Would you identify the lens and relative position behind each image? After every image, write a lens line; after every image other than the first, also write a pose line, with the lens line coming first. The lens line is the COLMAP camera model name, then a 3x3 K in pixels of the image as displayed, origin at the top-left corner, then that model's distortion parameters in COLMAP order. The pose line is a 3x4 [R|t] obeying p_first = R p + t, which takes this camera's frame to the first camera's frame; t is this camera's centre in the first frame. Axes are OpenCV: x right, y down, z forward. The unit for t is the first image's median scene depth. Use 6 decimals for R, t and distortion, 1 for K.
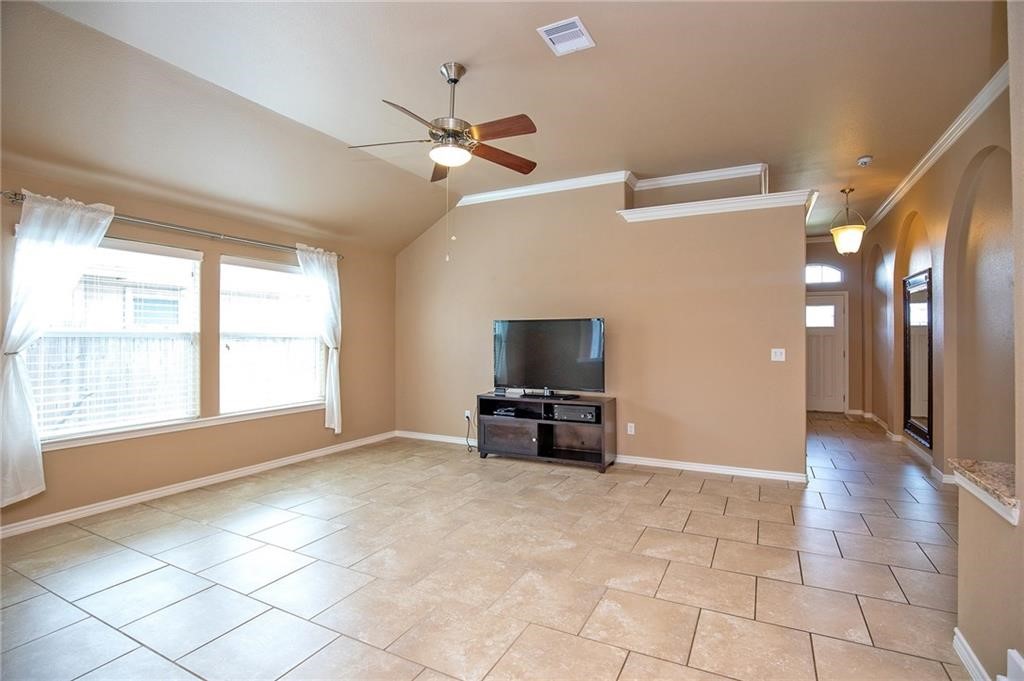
lens RADIAL K [[483.7, 0, 537.0], [0, 483.7, 334.0], [0, 0, 1]] dist [-0.025503, 0.000518]
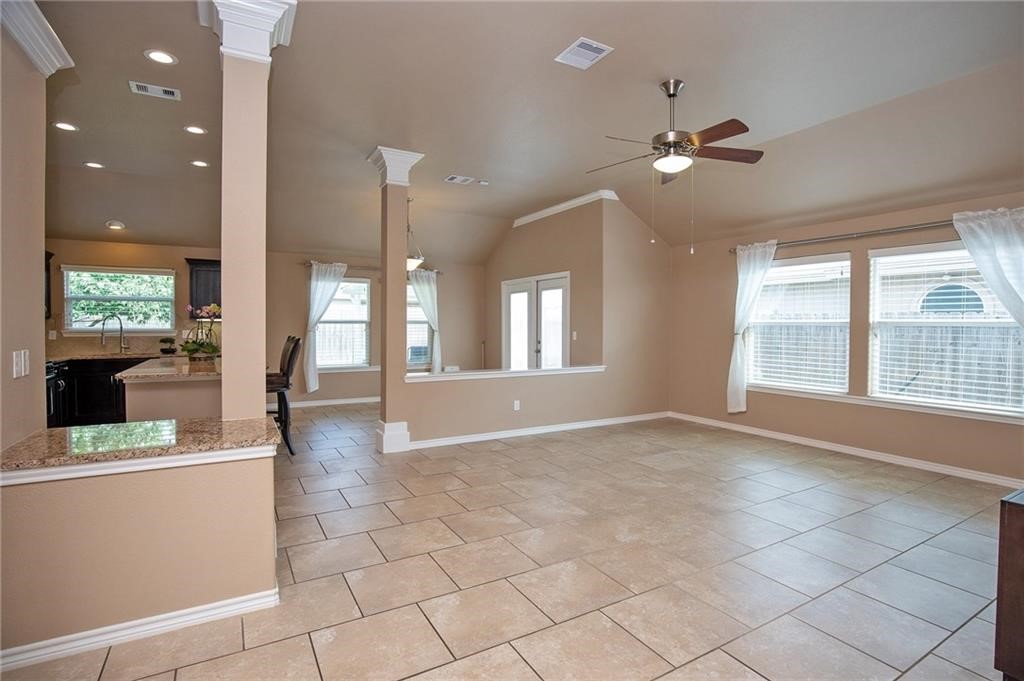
lens RADIAL K [[434.8, 0, 509.3], [0, 434.8, 331.3], [0, 0, 1]] dist [-0.022552, -0.000039]
pose [[-0.534224, 0.009625, -0.845288, 0.740490], [0.001399, 0.999944, 0.010502, 0.010189], [0.845342, 0.004428, -0.534208, 1.023057]]
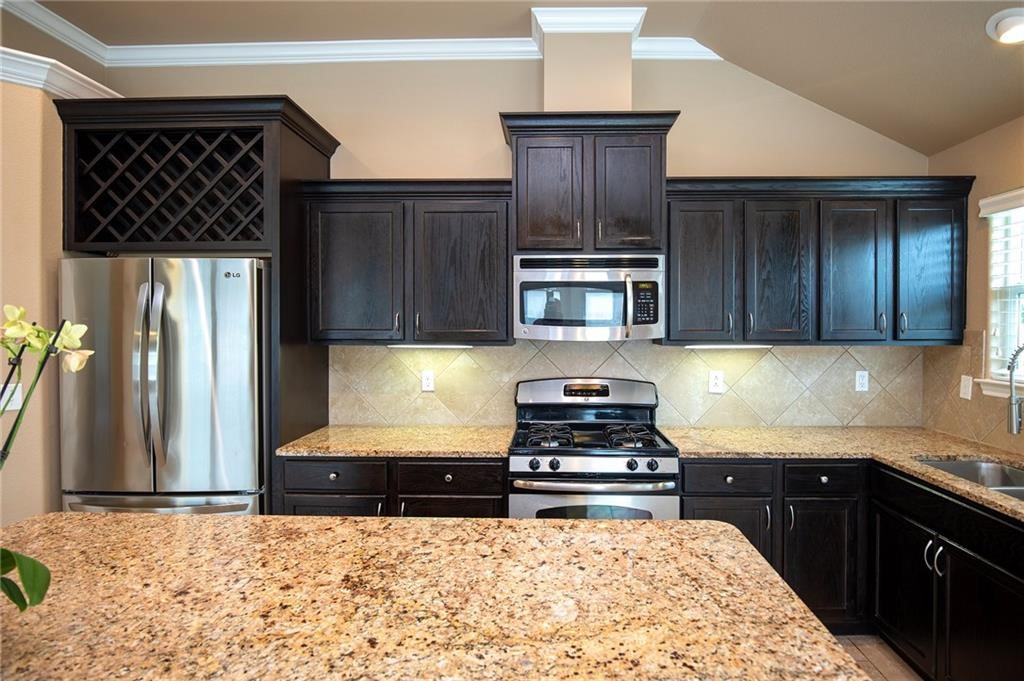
lens RADIAL K [[546.1, 0, 547.3], [0, 546.1, 334.9], [0, 0, 1]] dist [-0.015902, 0.000157]
pose [[-0.409779, -0.014057, 0.912077, -0.104230], [-0.007876, 0.999899, 0.011873, -0.039508], [-0.912151, -0.002318, -0.409848, -0.310833]]
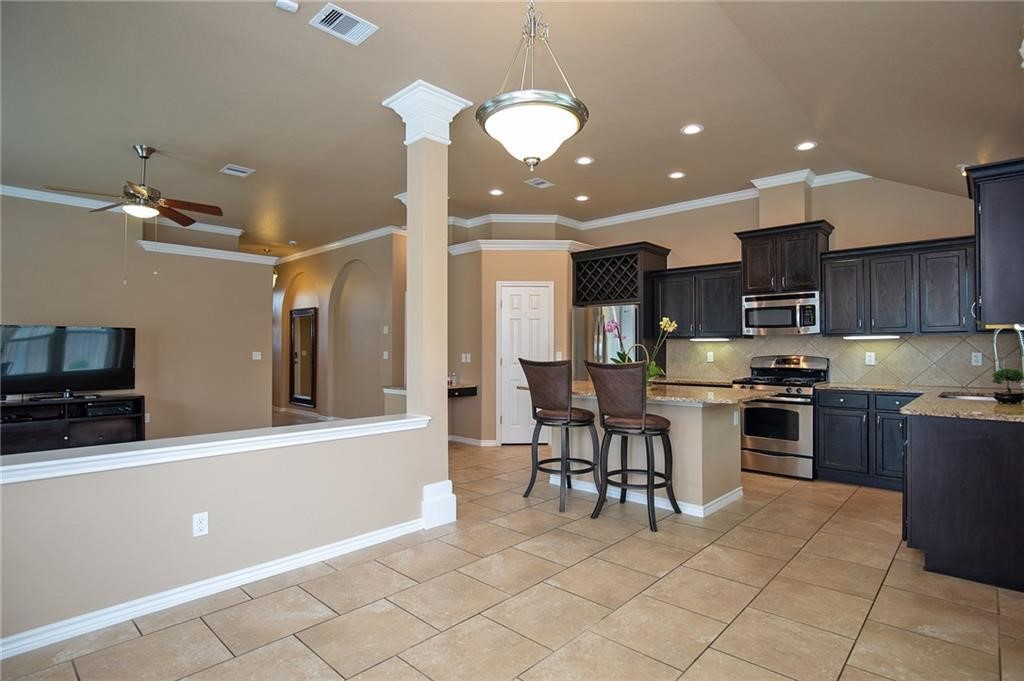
lens RADIAL K [[540.2, 0, 512.0], [0, 540.2, 340.5], [0, 0, 1]] dist [-0.036494, 0.000472]
pose [[0.299054, 0.014377, 0.954128, -1.068641], [-0.005728, 0.999896, -0.013272, 0.014027], [-0.954219, -0.001496, 0.299105, -0.394111]]
